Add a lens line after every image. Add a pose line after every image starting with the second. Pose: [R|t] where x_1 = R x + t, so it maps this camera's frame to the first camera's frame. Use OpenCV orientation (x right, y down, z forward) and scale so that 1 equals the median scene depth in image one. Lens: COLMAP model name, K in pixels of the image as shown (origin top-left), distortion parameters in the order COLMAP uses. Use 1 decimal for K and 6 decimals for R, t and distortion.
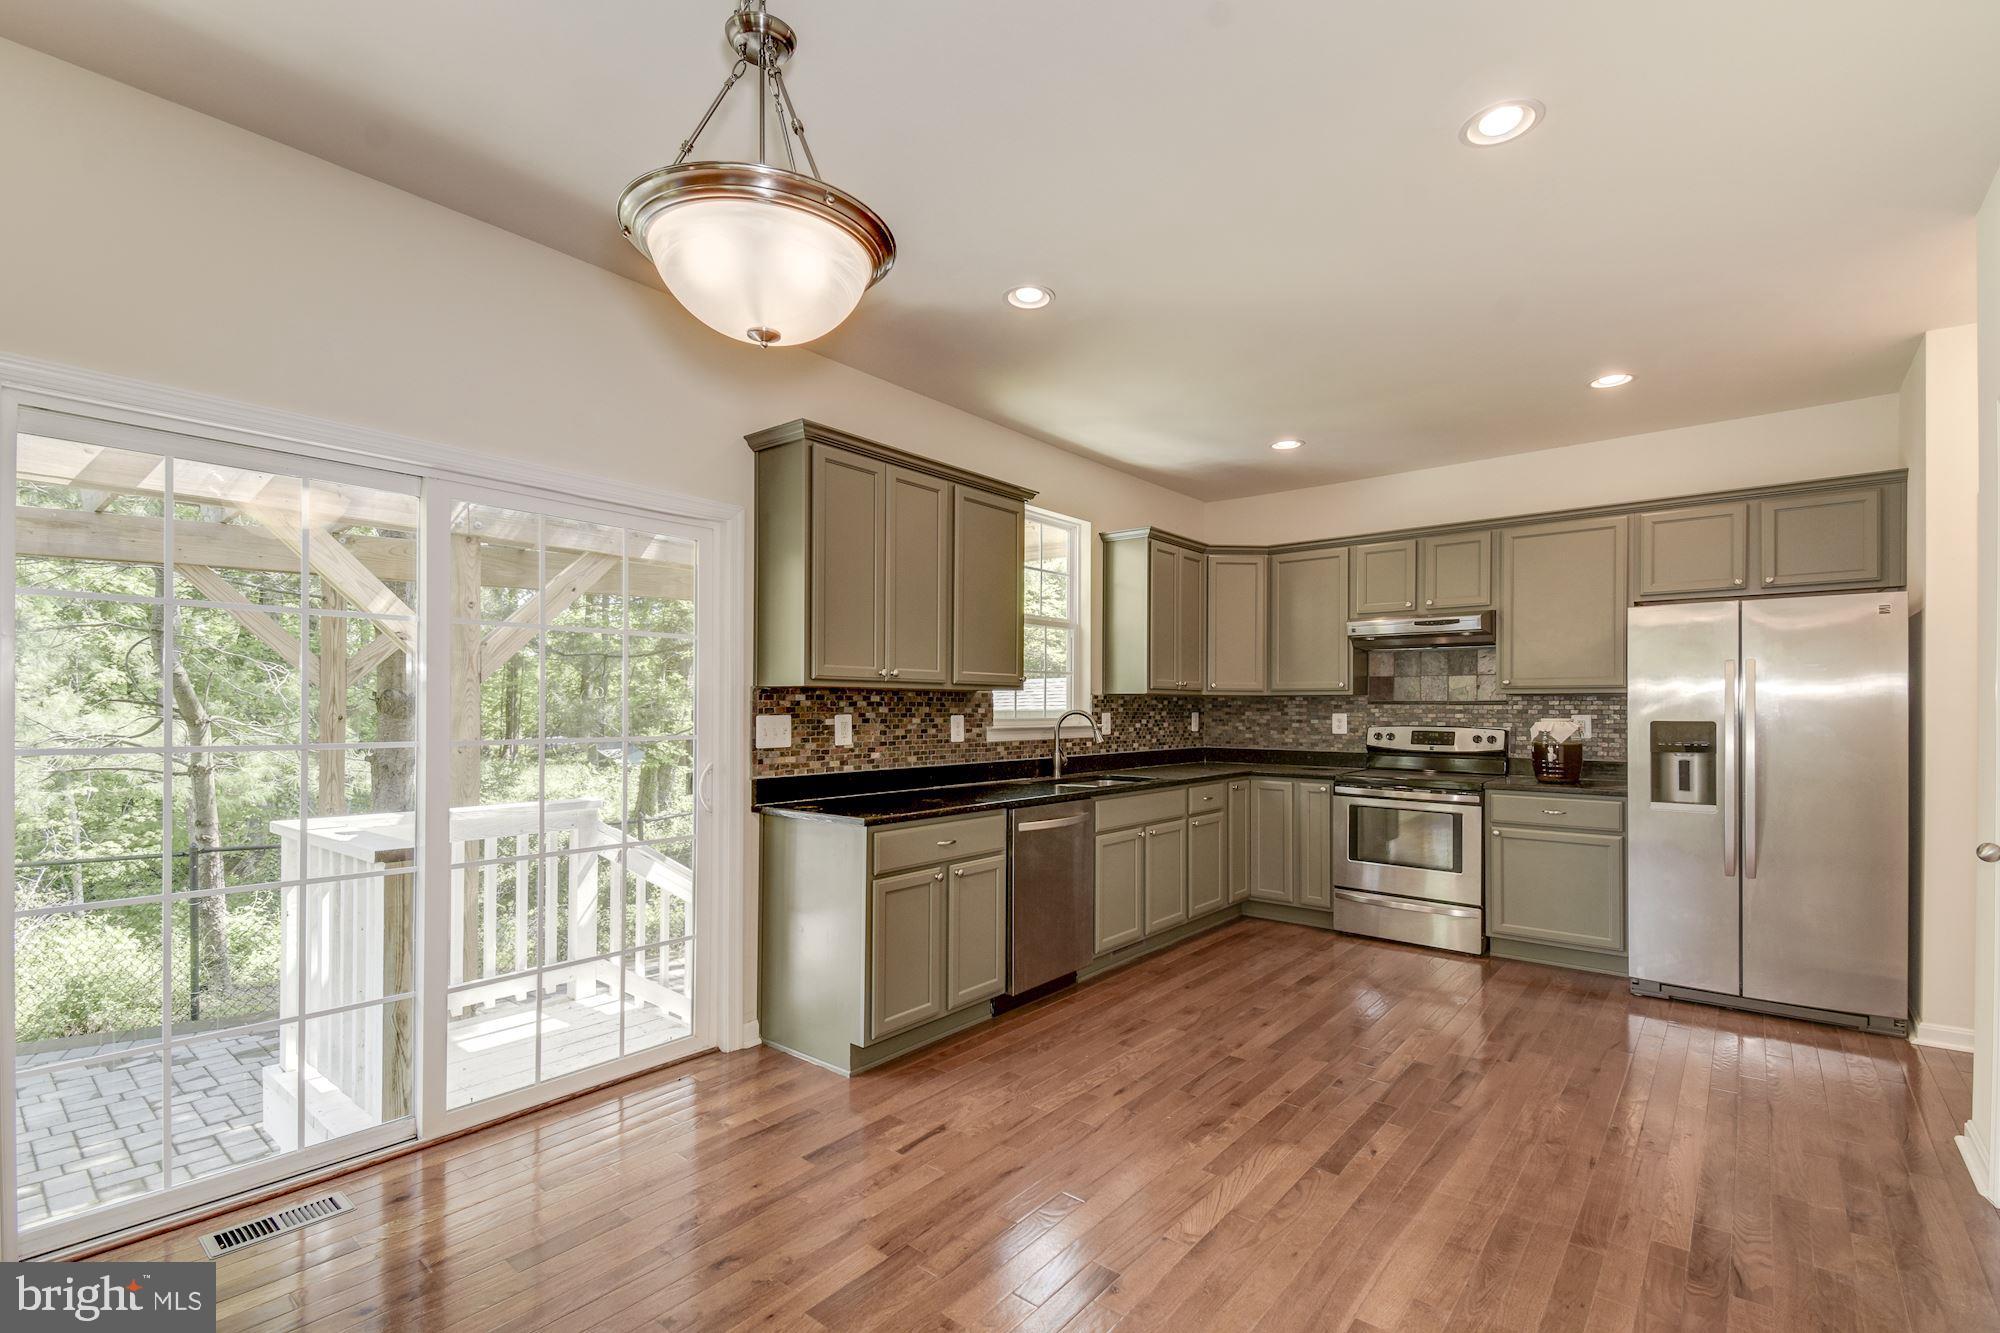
lens RADIAL K [[879.4, 0, 1034.5], [0, 879.4, 705.4], [0, 0, 1]] dist [0.036451, -0.025266]
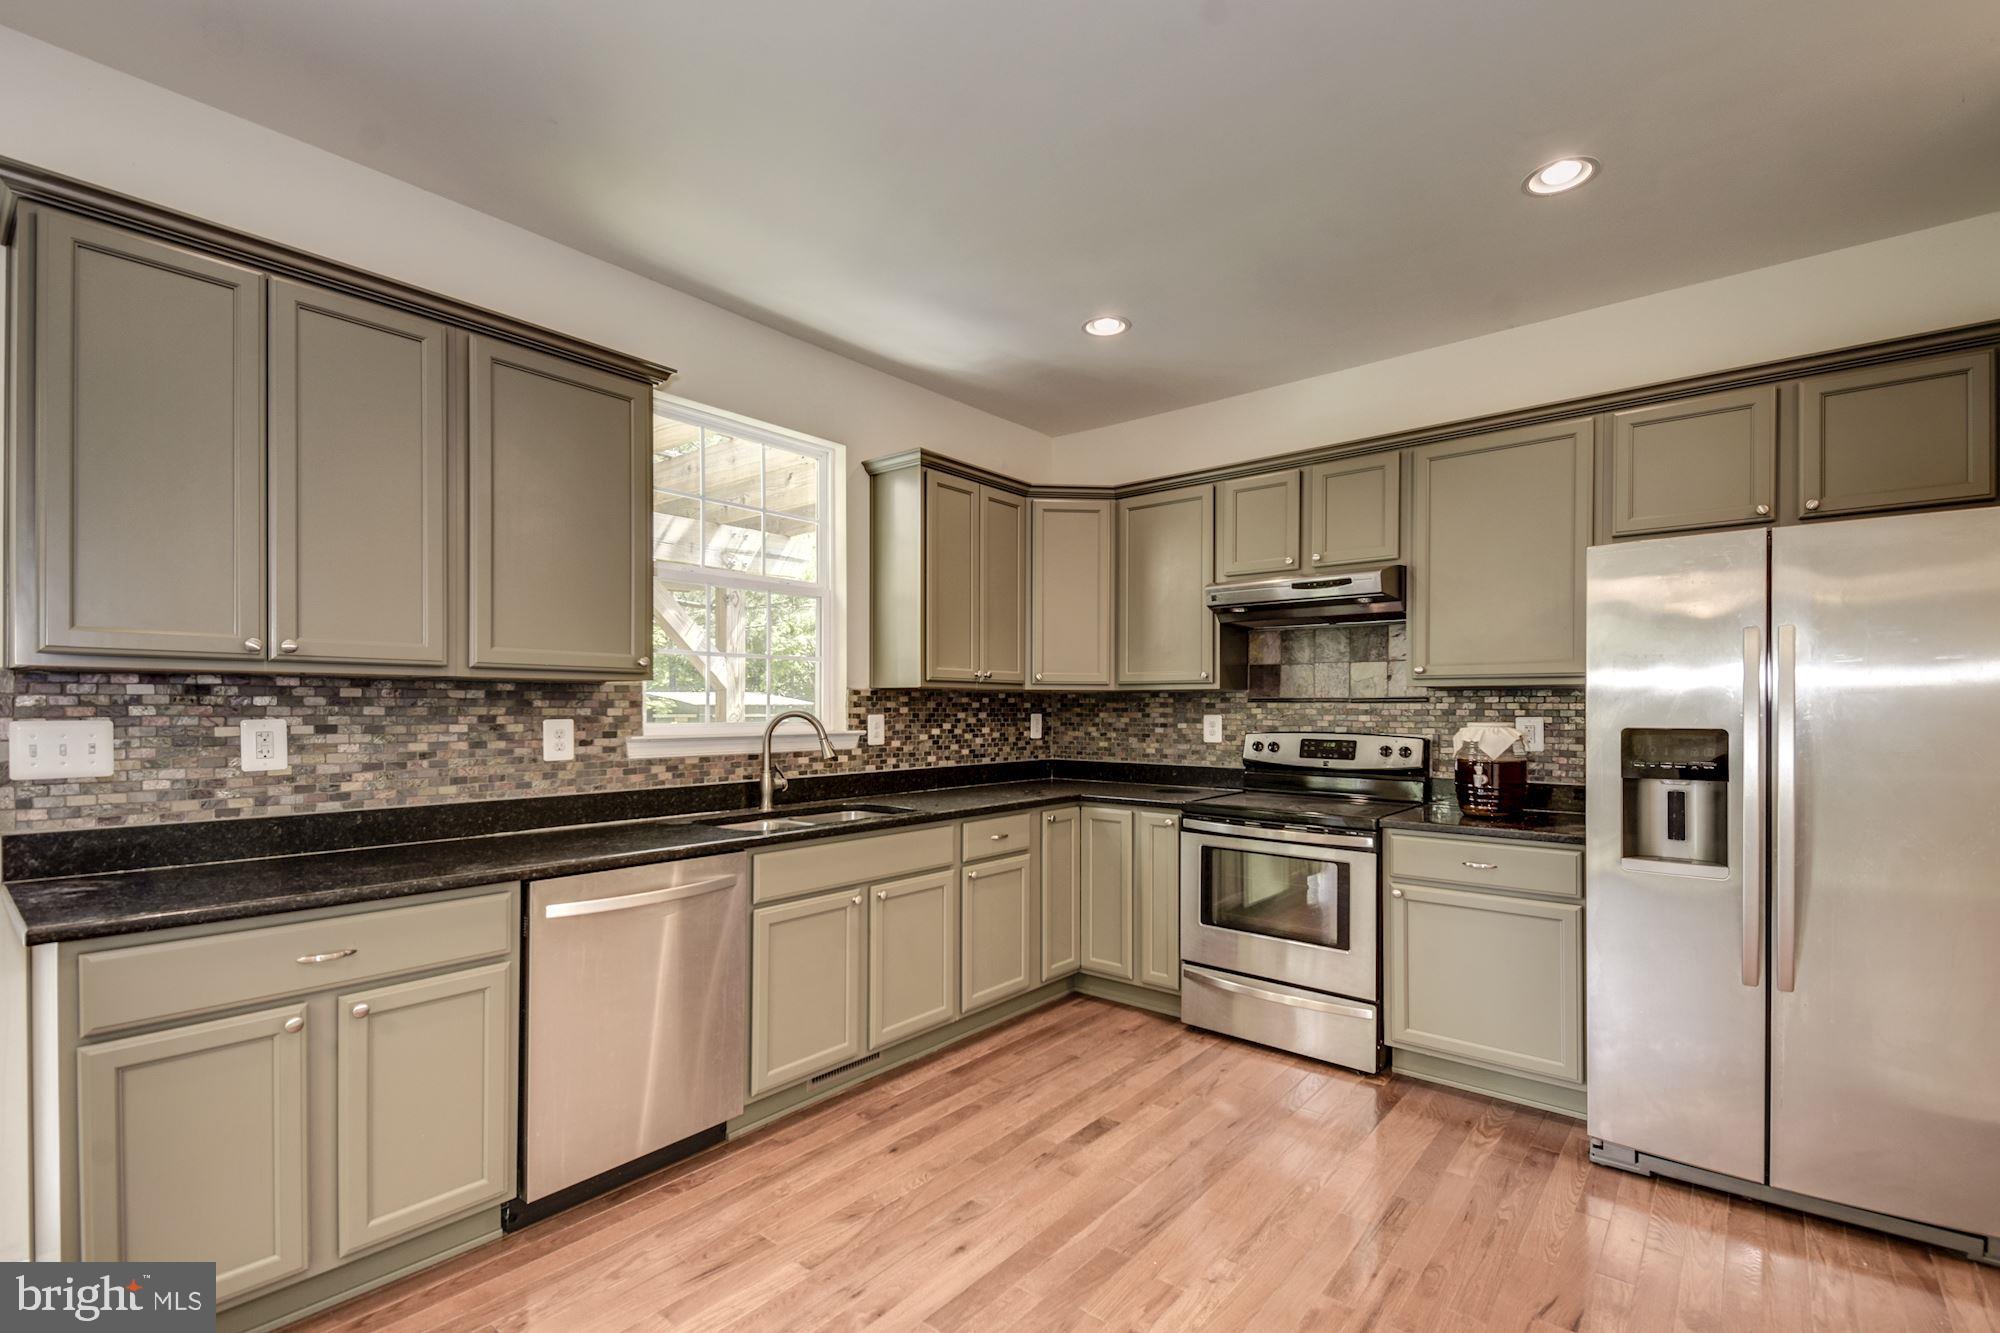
lens RADIAL K [[879.4, 0, 1034.5], [0, 879.4, 705.4], [0, 0, 1]] dist [0.036451, -0.025266]
pose [[0.999997, -0.000567, -0.002333, 0.236904], [0.000567, 1.000000, 0.000163, 0.001109], [0.002332, -0.000164, 0.999997, 0.315628]]
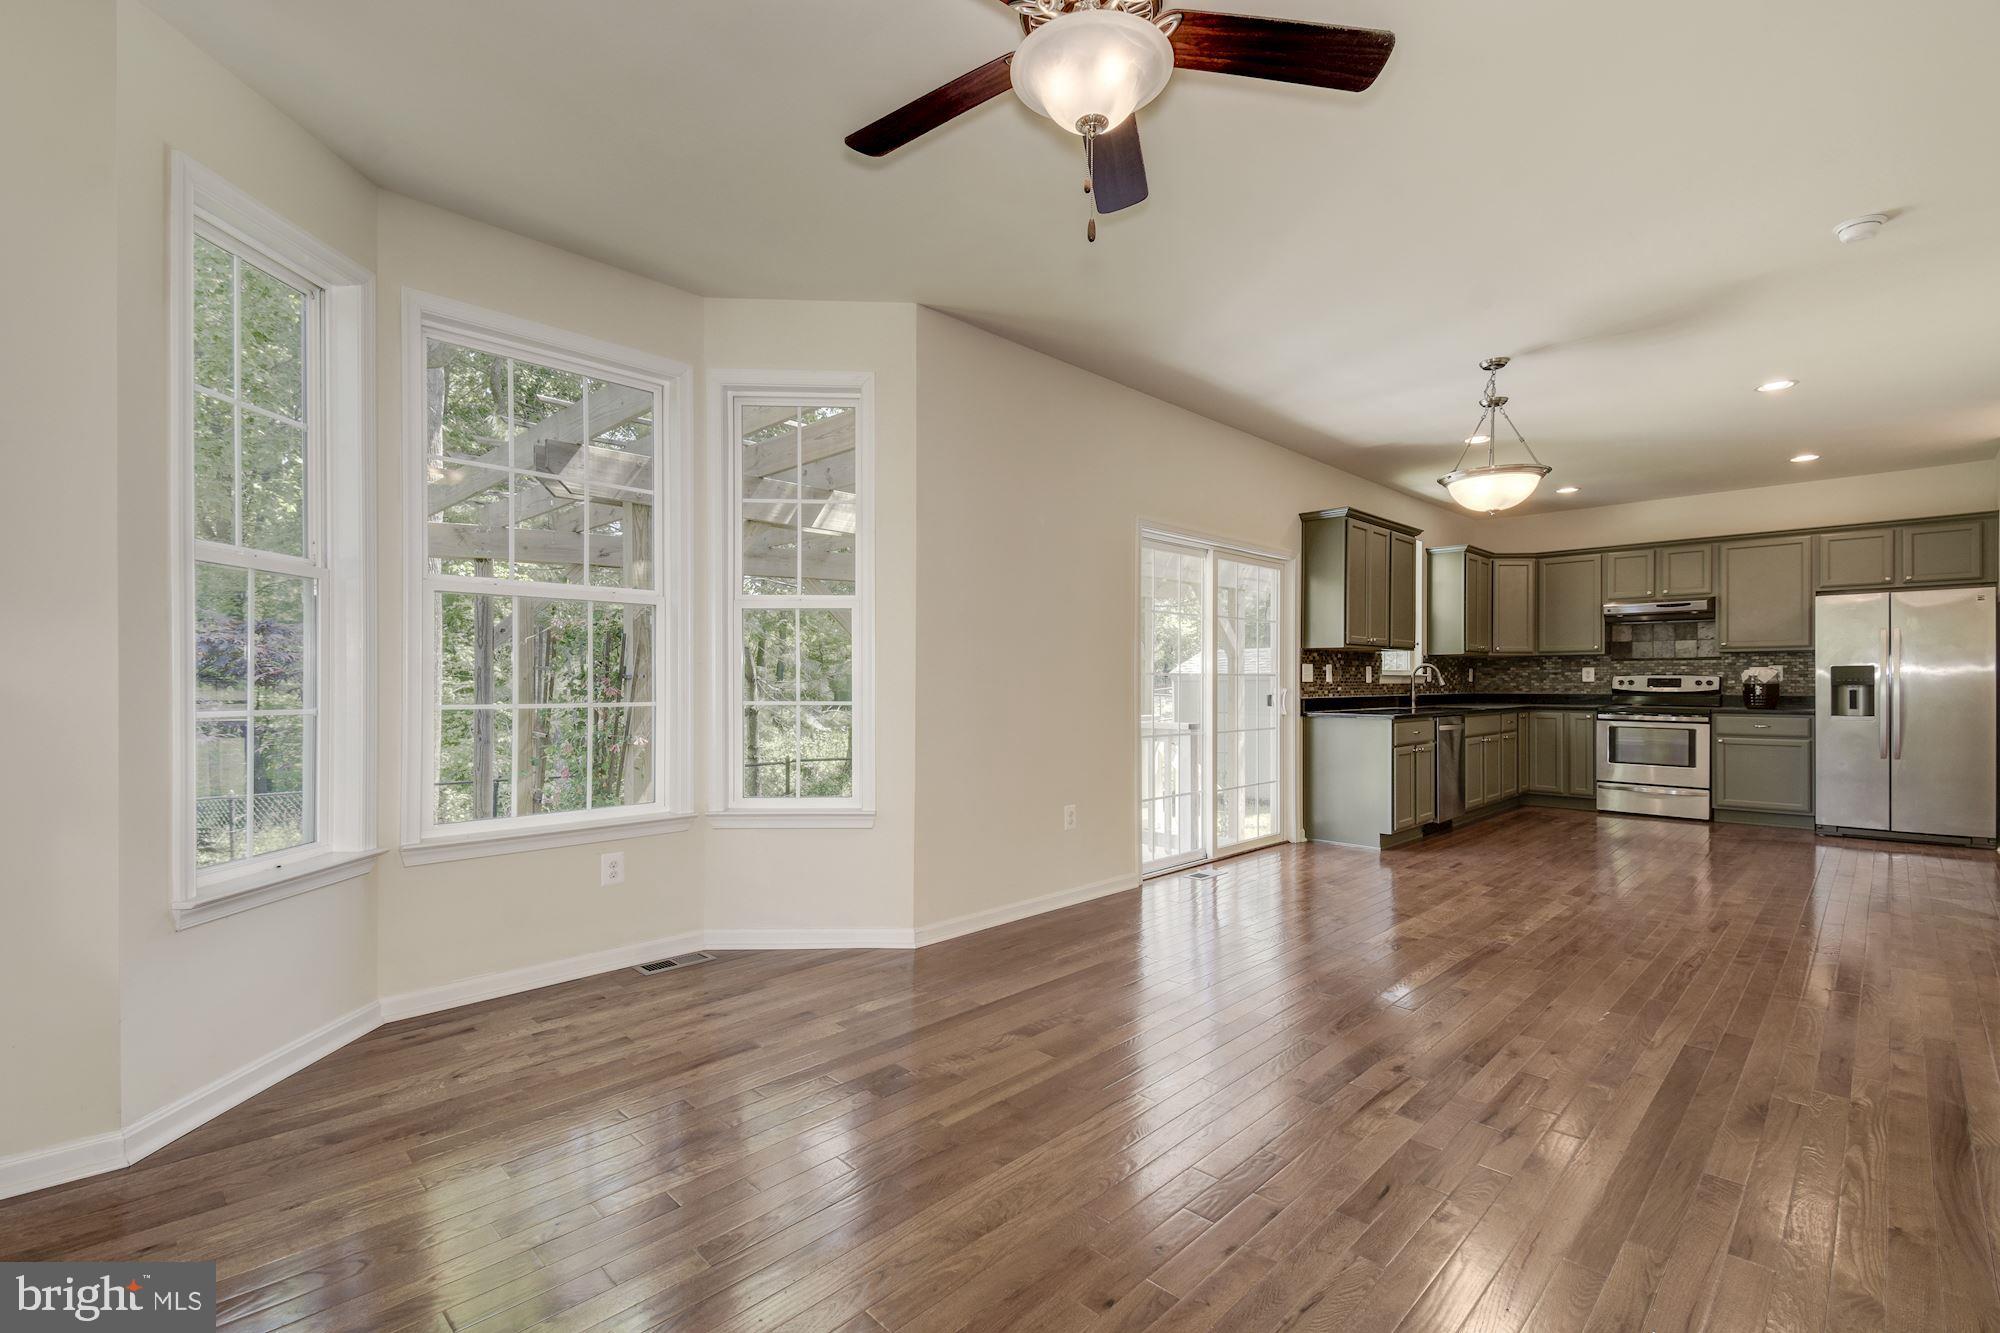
lens RADIAL K [[886.0, 0, 1010.7], [0, 886.0, 681.9], [0, 0, 1]] dist [0.036733, -0.025475]
pose [[0.994757, -0.003821, -0.102193, -0.528630], [0.003995, 0.999991, 0.001501, 0.031632], [0.102187, -0.001901, 0.994763, -0.657029]]
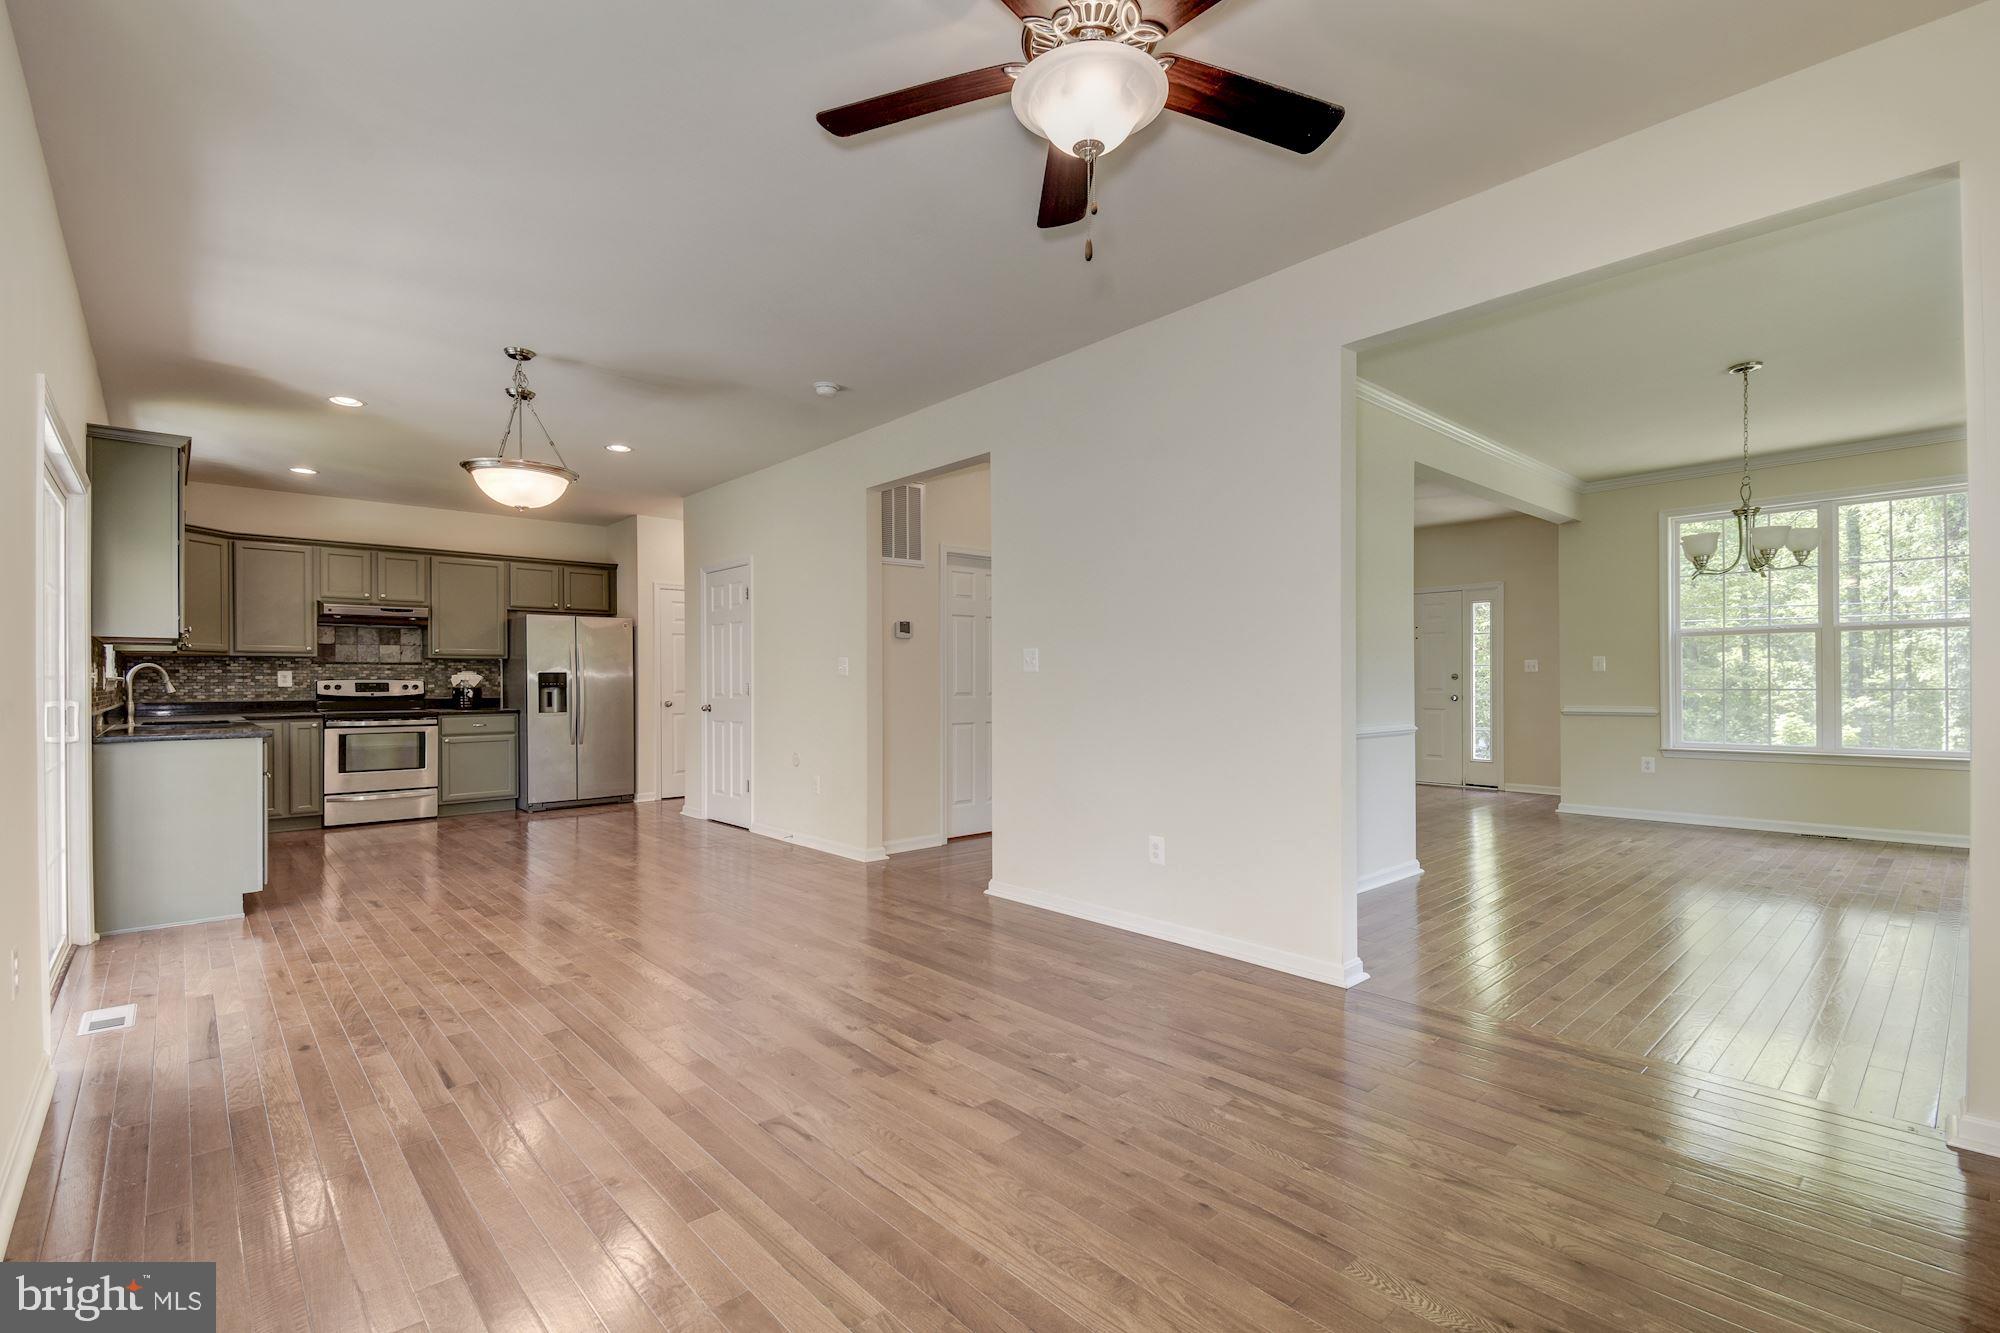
lens RADIAL K [[886.0, 0, 1010.7], [0, 886.0, 681.9], [0, 0, 1]] dist [0.036733, -0.025475]
pose [[0.142974, -0.004804, 0.989715, -0.950069], [0.004604, 0.999981, 0.004189, 0.029343], [-0.989716, 0.003958, 0.142993, -0.277219]]
